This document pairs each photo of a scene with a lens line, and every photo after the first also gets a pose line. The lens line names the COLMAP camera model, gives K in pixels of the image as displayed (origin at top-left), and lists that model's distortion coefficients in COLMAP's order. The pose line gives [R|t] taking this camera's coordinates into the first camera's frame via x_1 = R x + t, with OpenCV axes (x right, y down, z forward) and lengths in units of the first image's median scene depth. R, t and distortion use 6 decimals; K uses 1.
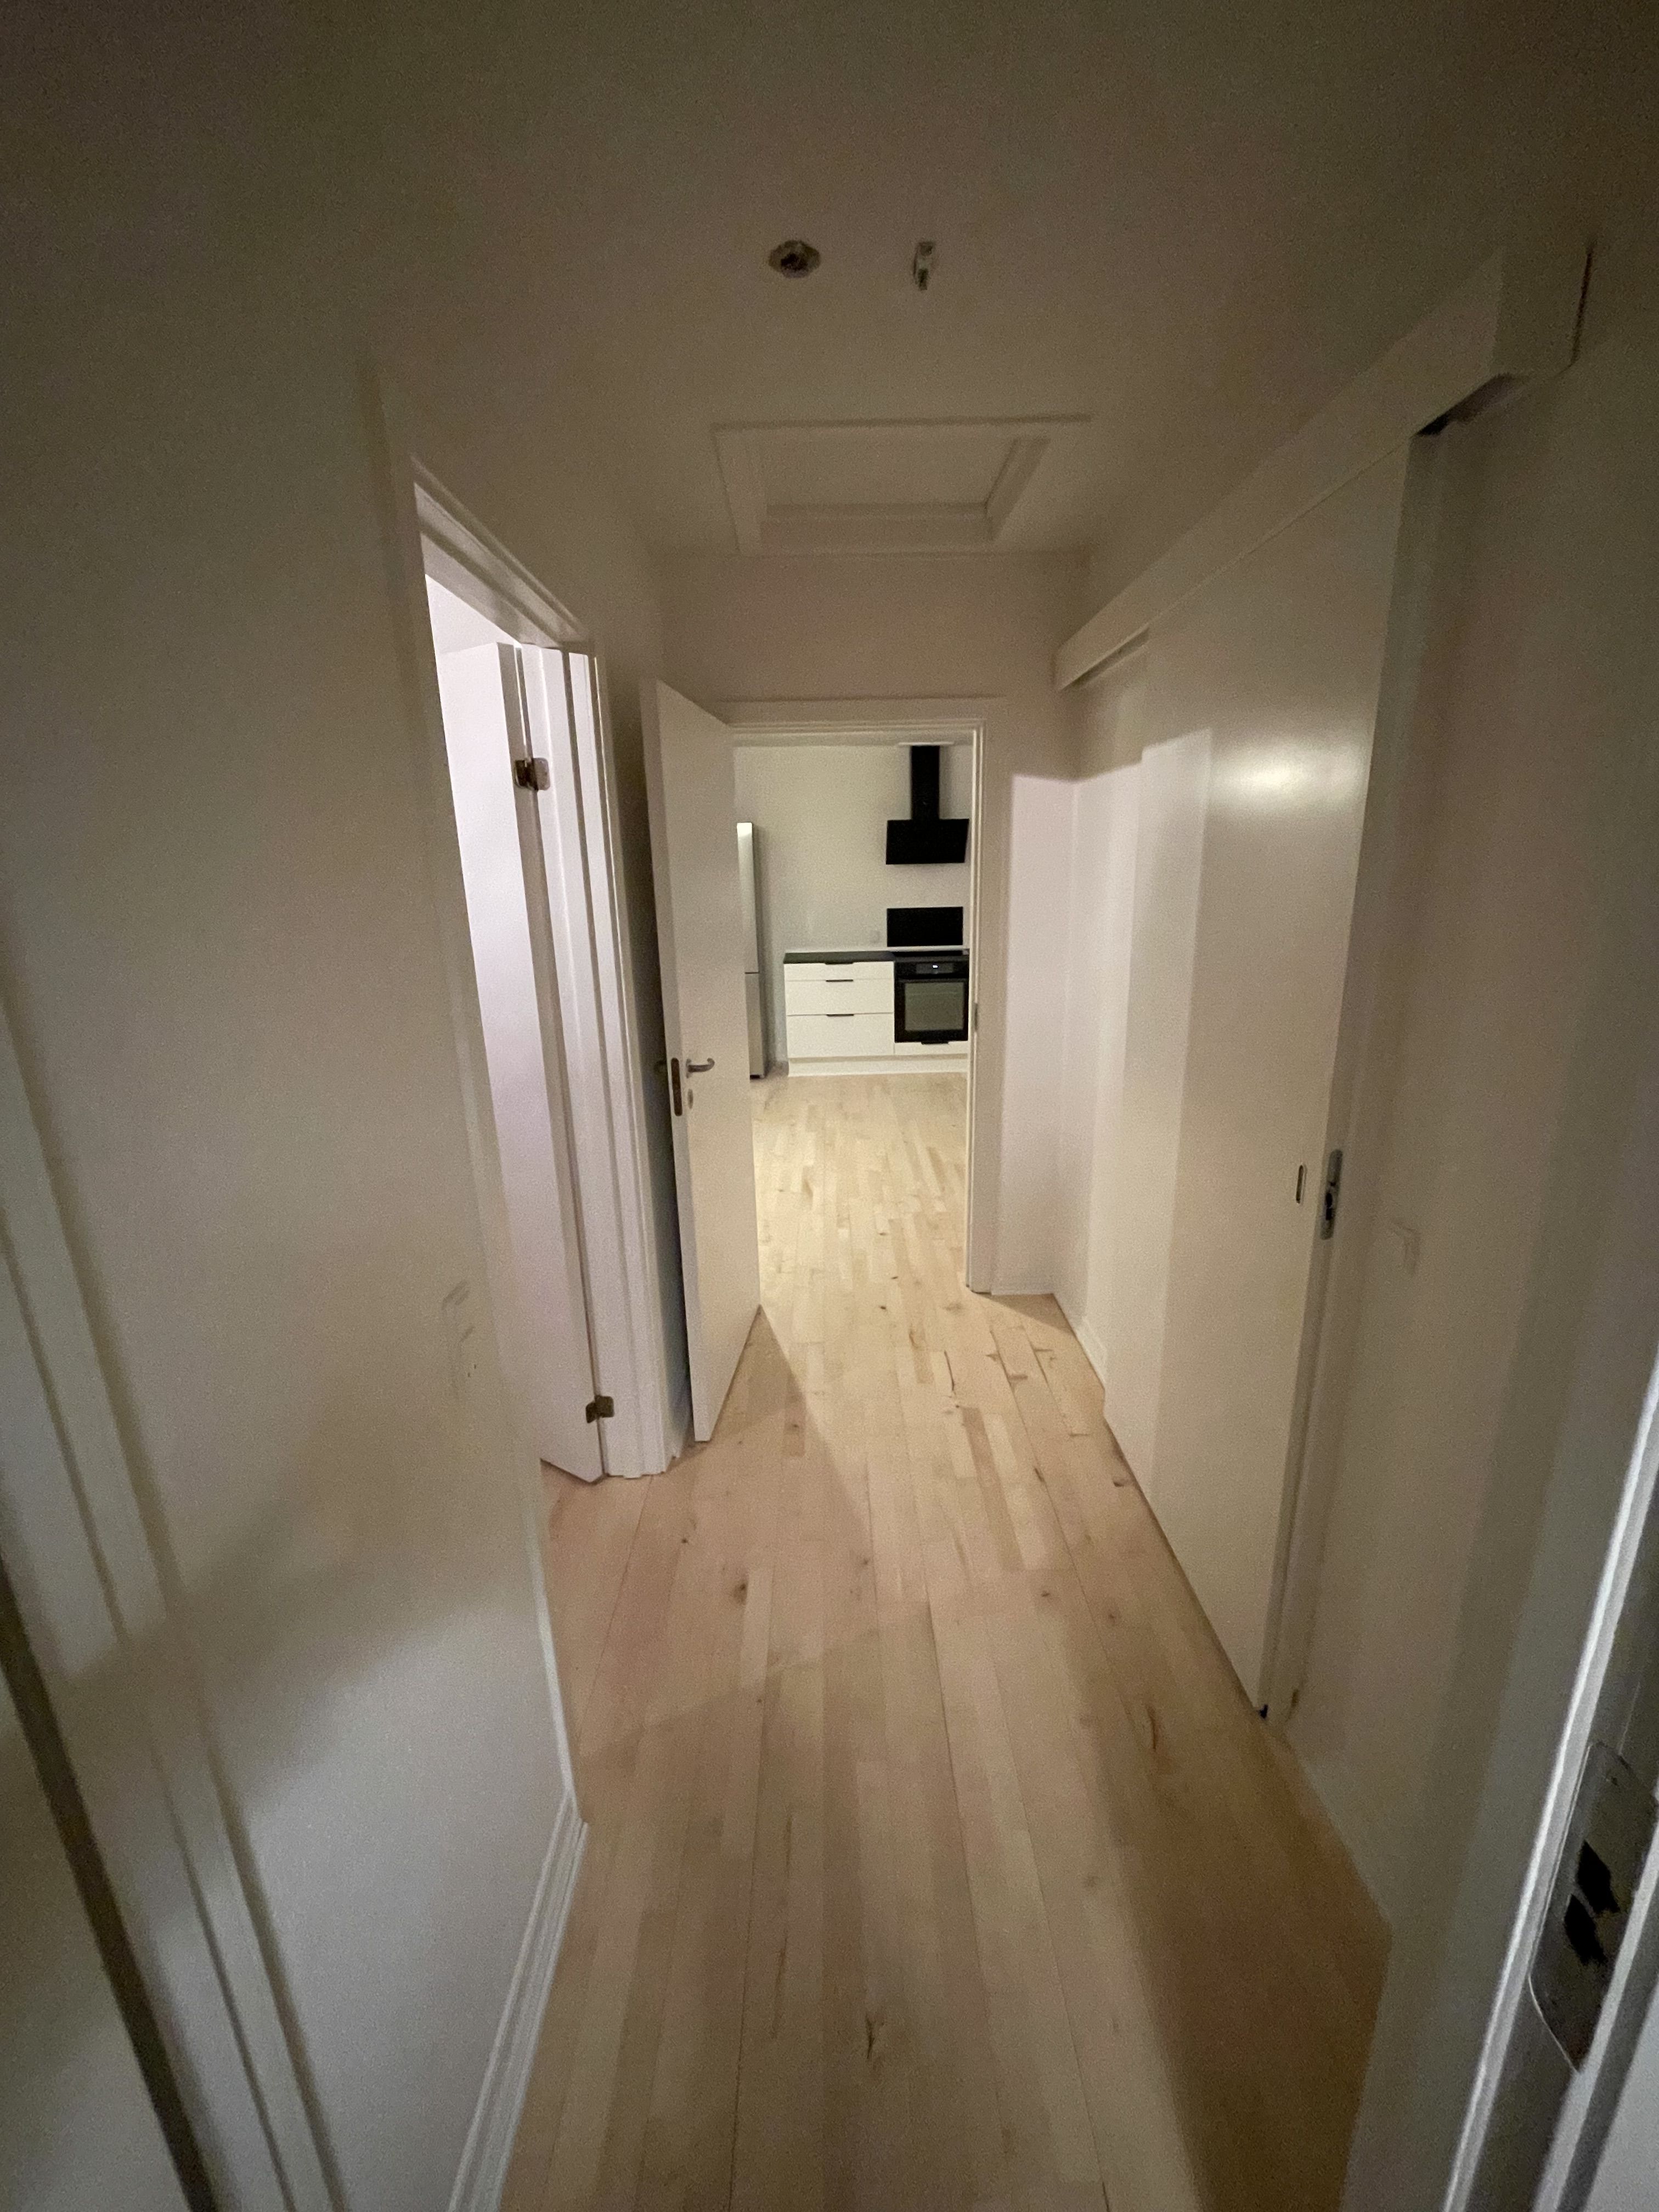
lens RADIAL K [[890.3, 0, 826.8], [0, 890.3, 1106.3], [0, 0, 1]] dist [0.000074, 0.000017]
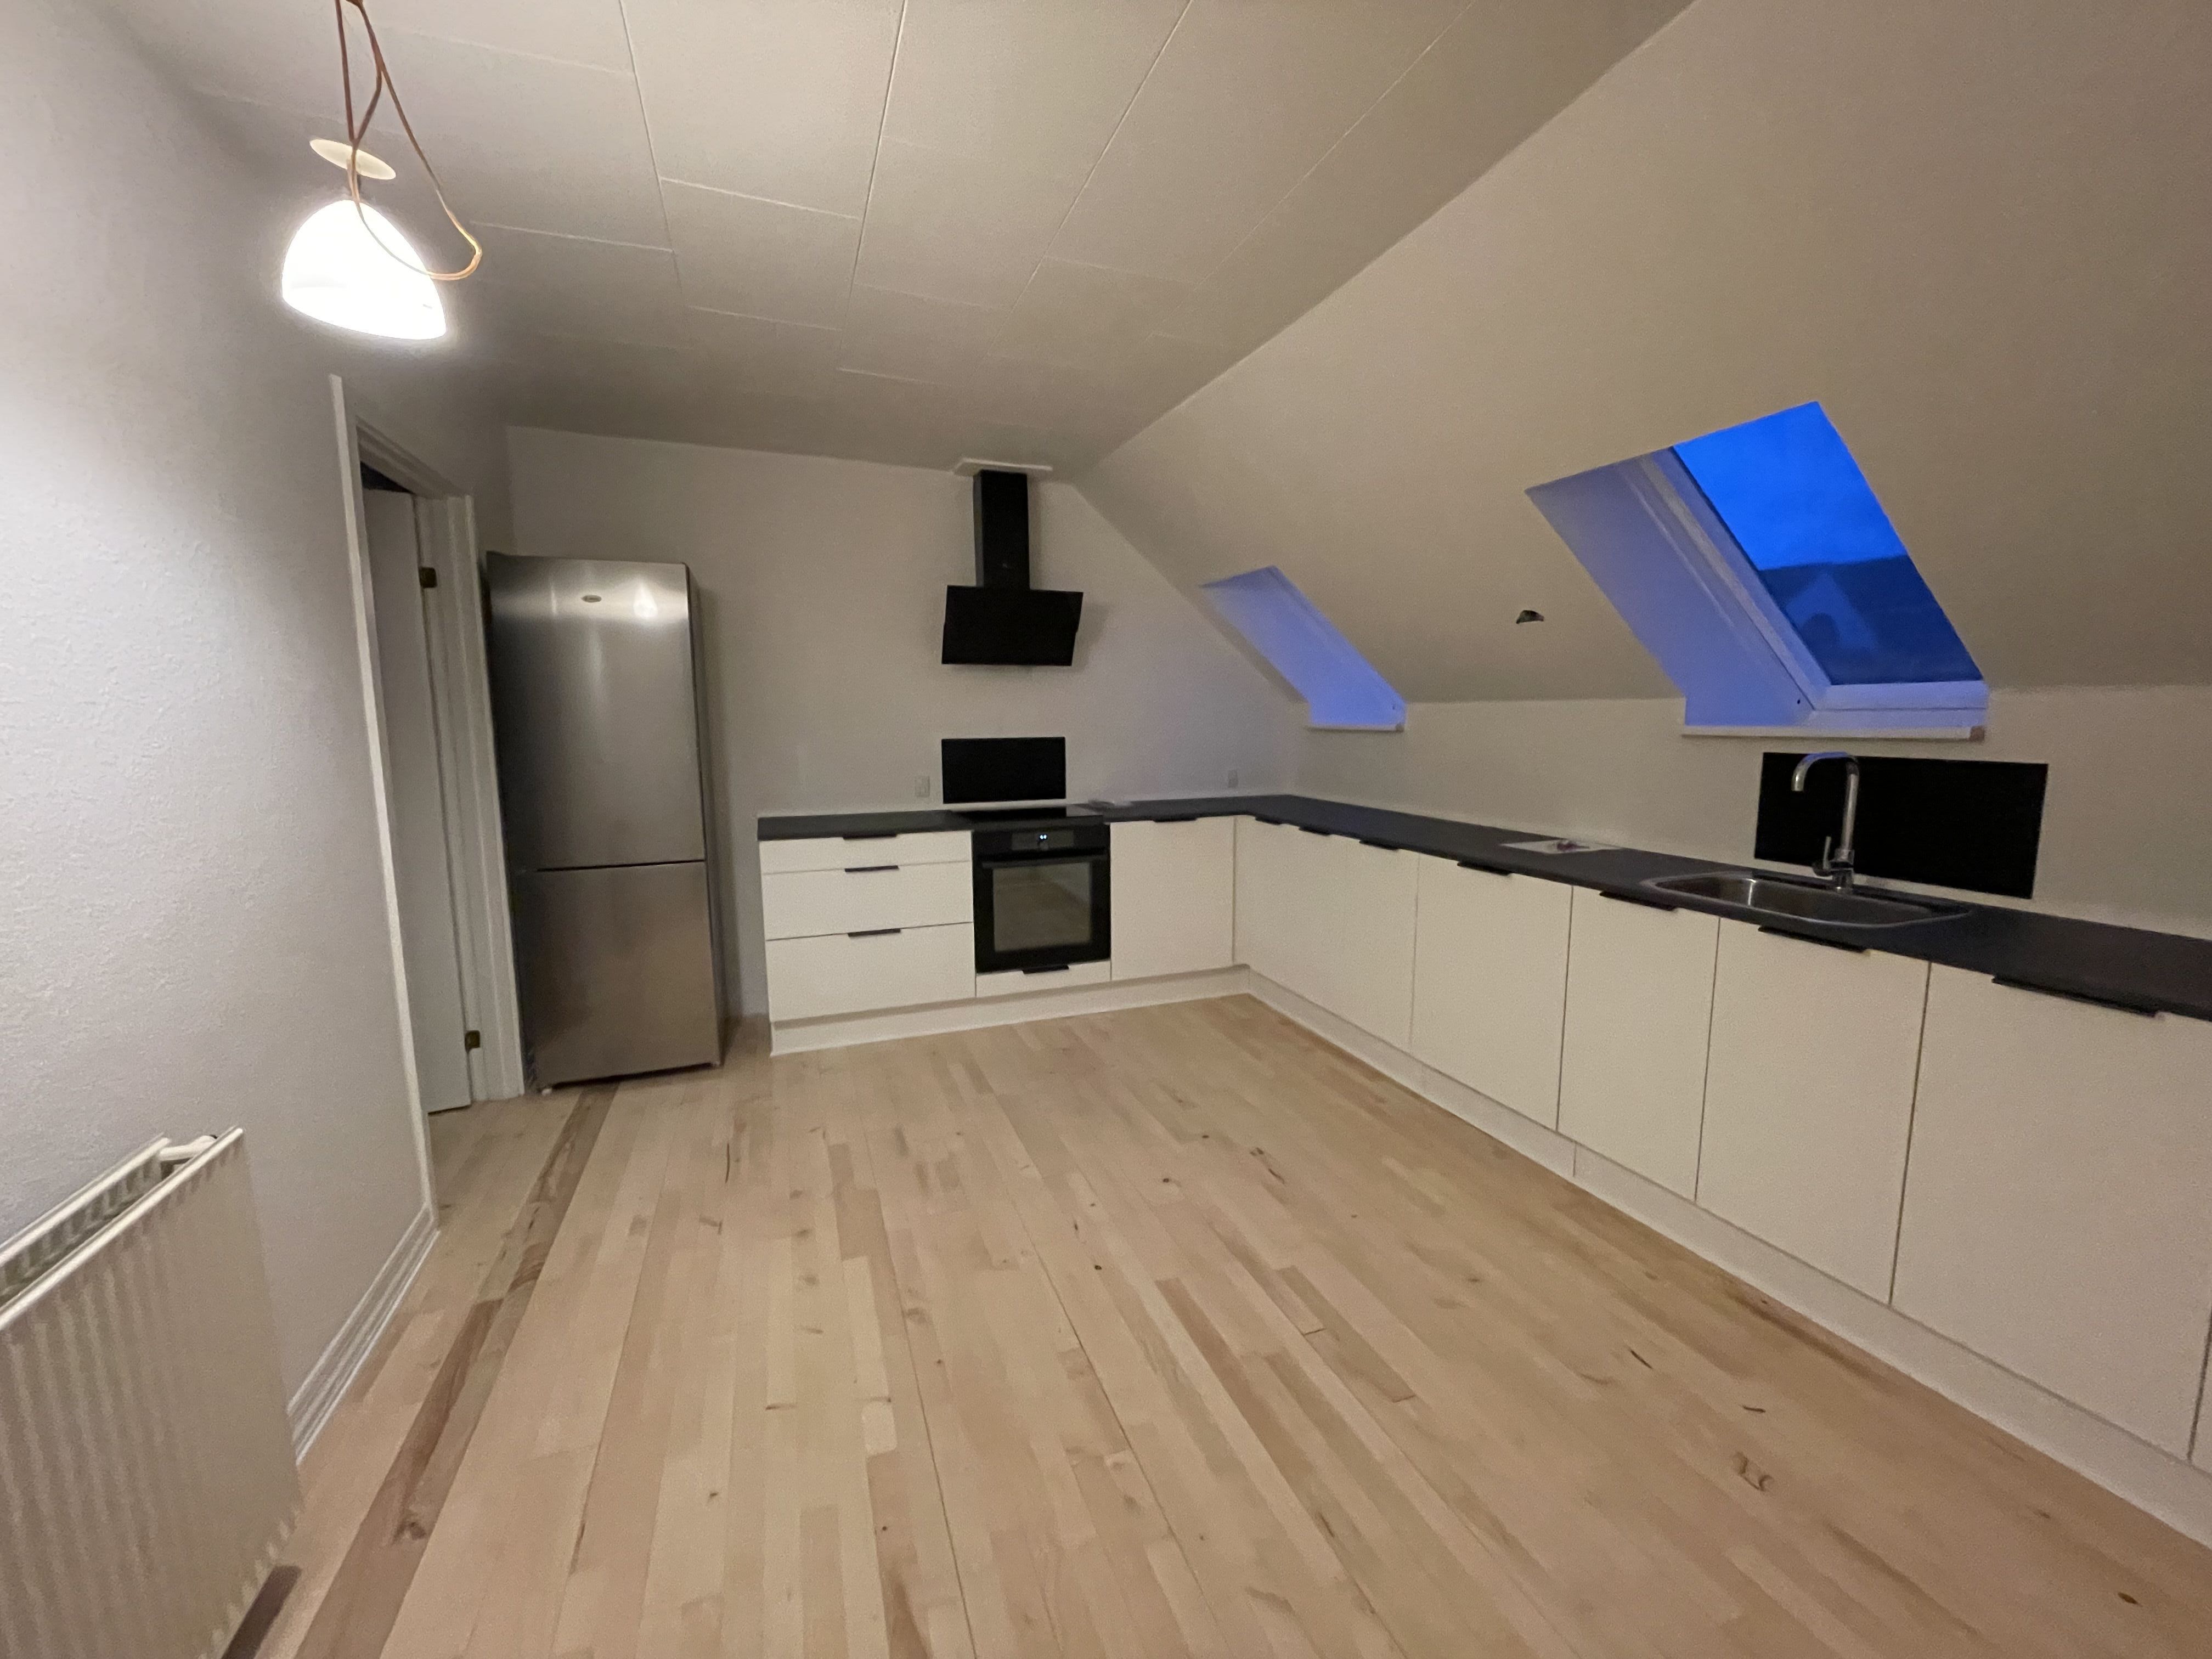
lens RADIAL K [[890.3, 0, 1102.3], [0, 890.3, 836.5], [0, 0, 1]] dist [0.000074, 0.000017]
pose [[0.939686, -0.027408, 0.340938, -0.036395], [0.072368, 0.990150, -0.119858, -0.085537], [-0.334295, 0.137302, 0.932414, 0.453053]]
